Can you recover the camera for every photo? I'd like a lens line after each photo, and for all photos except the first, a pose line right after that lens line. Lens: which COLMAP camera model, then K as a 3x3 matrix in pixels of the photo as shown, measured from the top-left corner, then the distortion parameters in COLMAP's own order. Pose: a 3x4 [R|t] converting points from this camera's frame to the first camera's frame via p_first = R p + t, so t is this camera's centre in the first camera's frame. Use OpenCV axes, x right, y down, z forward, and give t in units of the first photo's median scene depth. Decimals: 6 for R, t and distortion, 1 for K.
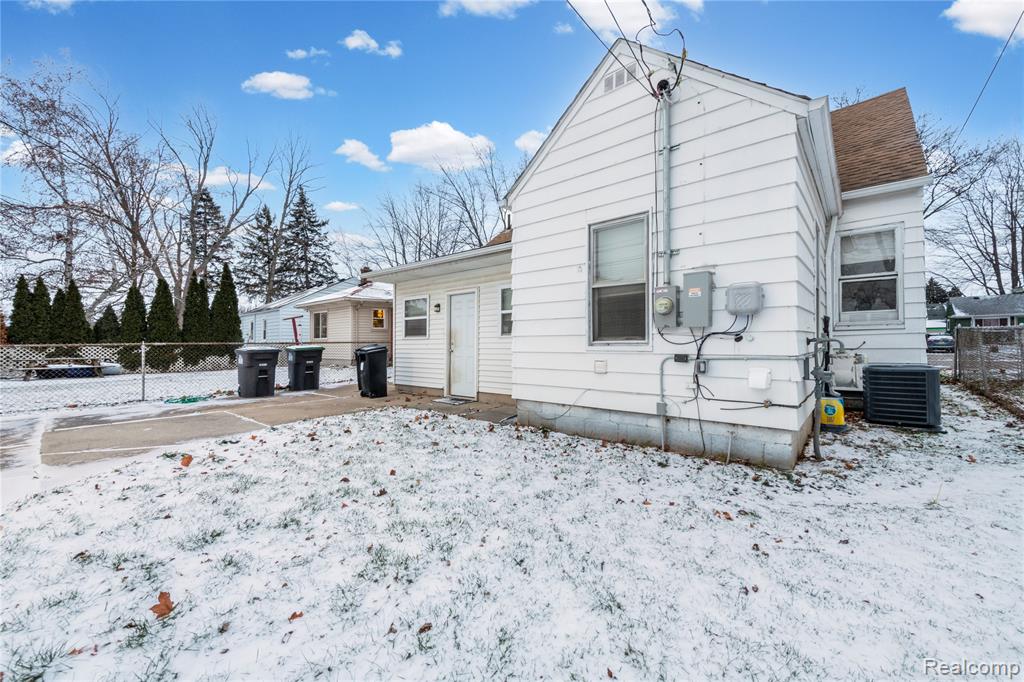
lens RADIAL K [[409.8, 0, 506.7], [0, 409.8, 338.9], [0, 0, 1]] dist [0.013058, -0.000743]
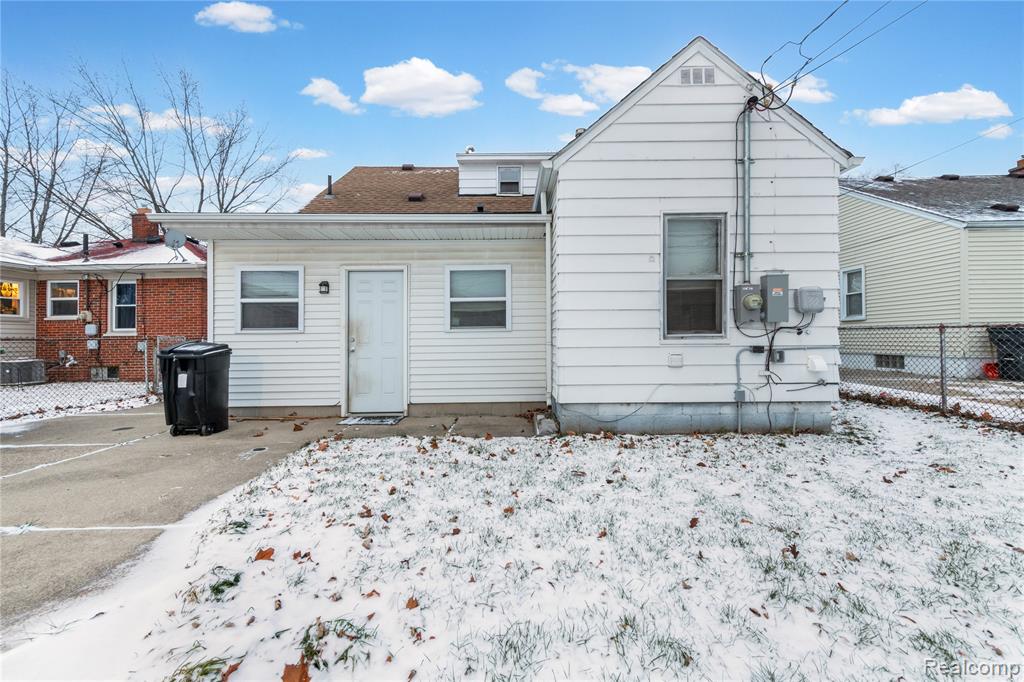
lens RADIAL K [[409.8, 0, 514.0], [0, 409.8, 341.4], [0, 0, 1]] dist [0.013058, -0.000743]
pose [[0.744813, -0.000848, 0.667273, -0.709821], [-0.002386, 0.999989, 0.003934, 0.018985], [-0.667269, -0.004522, 0.744803, 0.515728]]
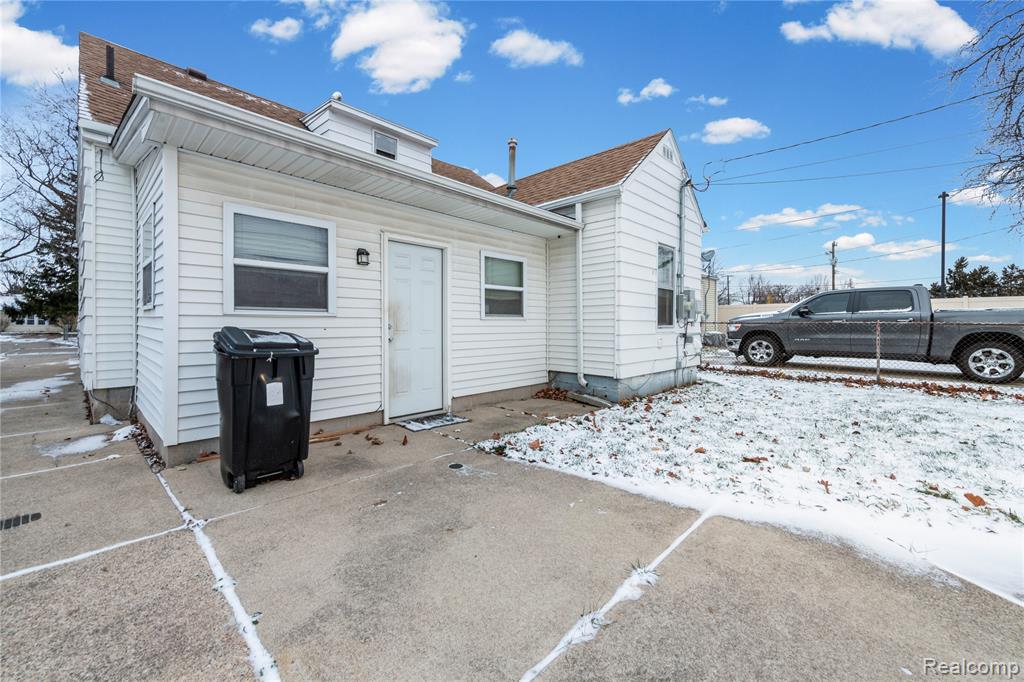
lens RADIAL K [[409.8, 0, 510.5], [0, 409.8, 334.8], [0, 0, 1]] dist [0.013058, -0.000743]
pose [[0.045741, -0.016996, 0.998809, -1.230793], [-0.011883, 0.999775, 0.017556, 0.019400], [-0.998883, -0.012672, 0.045529, 1.442549]]
